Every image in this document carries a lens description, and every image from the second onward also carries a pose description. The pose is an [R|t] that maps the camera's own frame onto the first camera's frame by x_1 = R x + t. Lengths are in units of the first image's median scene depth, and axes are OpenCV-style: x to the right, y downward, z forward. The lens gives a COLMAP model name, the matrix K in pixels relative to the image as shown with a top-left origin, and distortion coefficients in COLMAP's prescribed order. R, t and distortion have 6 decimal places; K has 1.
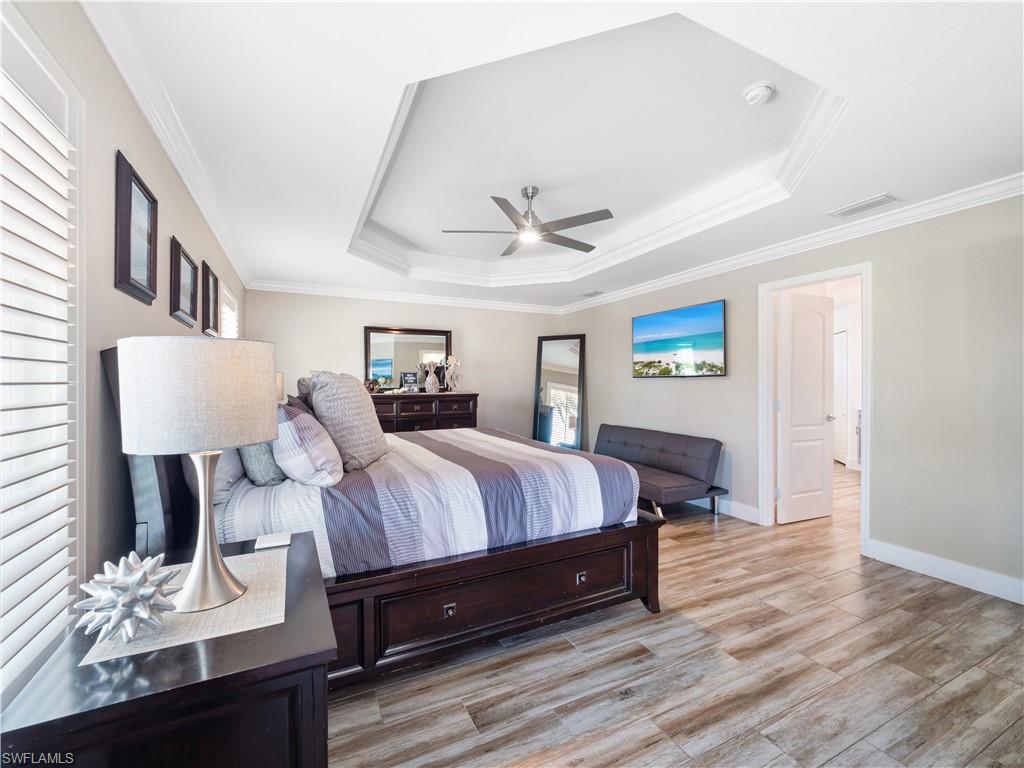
lens RADIAL K [[434.0, 0, 507.7], [0, 434.0, 385.7], [0, 0, 1]] dist [-0.007474, -0.001231]
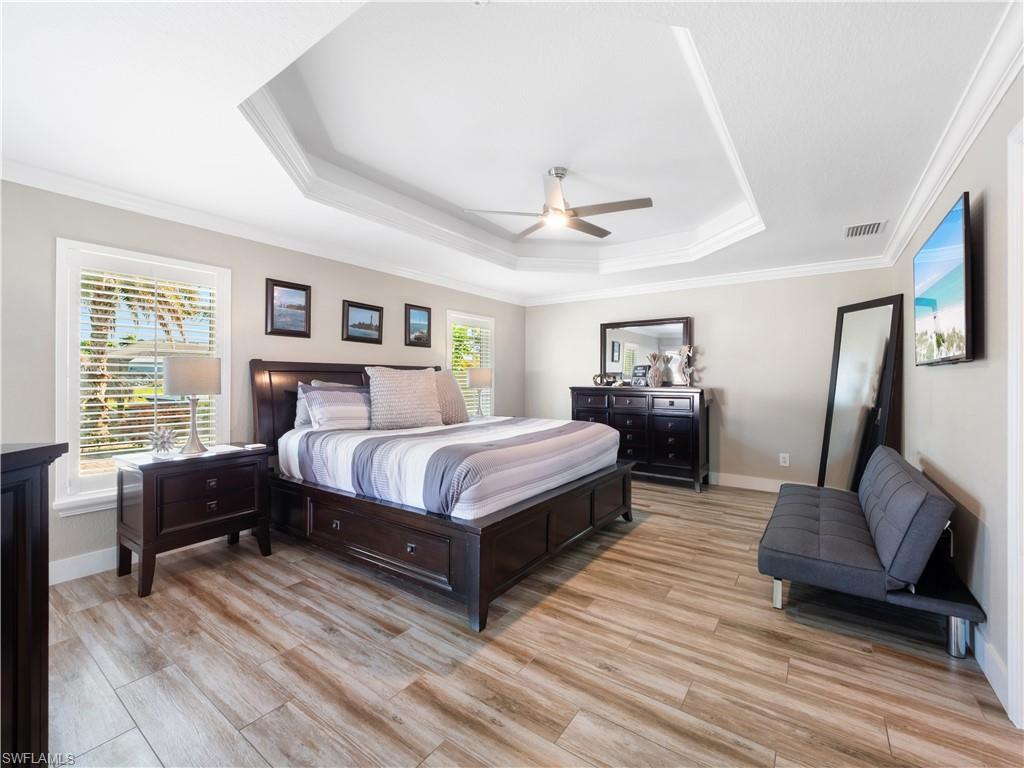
lens RADIAL K [[434.0, 0, 502.8], [0, 434.0, 377.6], [0, 0, 1]] dist [-0.007474, -0.001231]
pose [[0.476605, 0.000353, -0.879117, 1.242585], [-0.008169, 0.999959, -0.004027, 0.008564], [0.879080, 0.009101, 0.476588, 0.669303]]
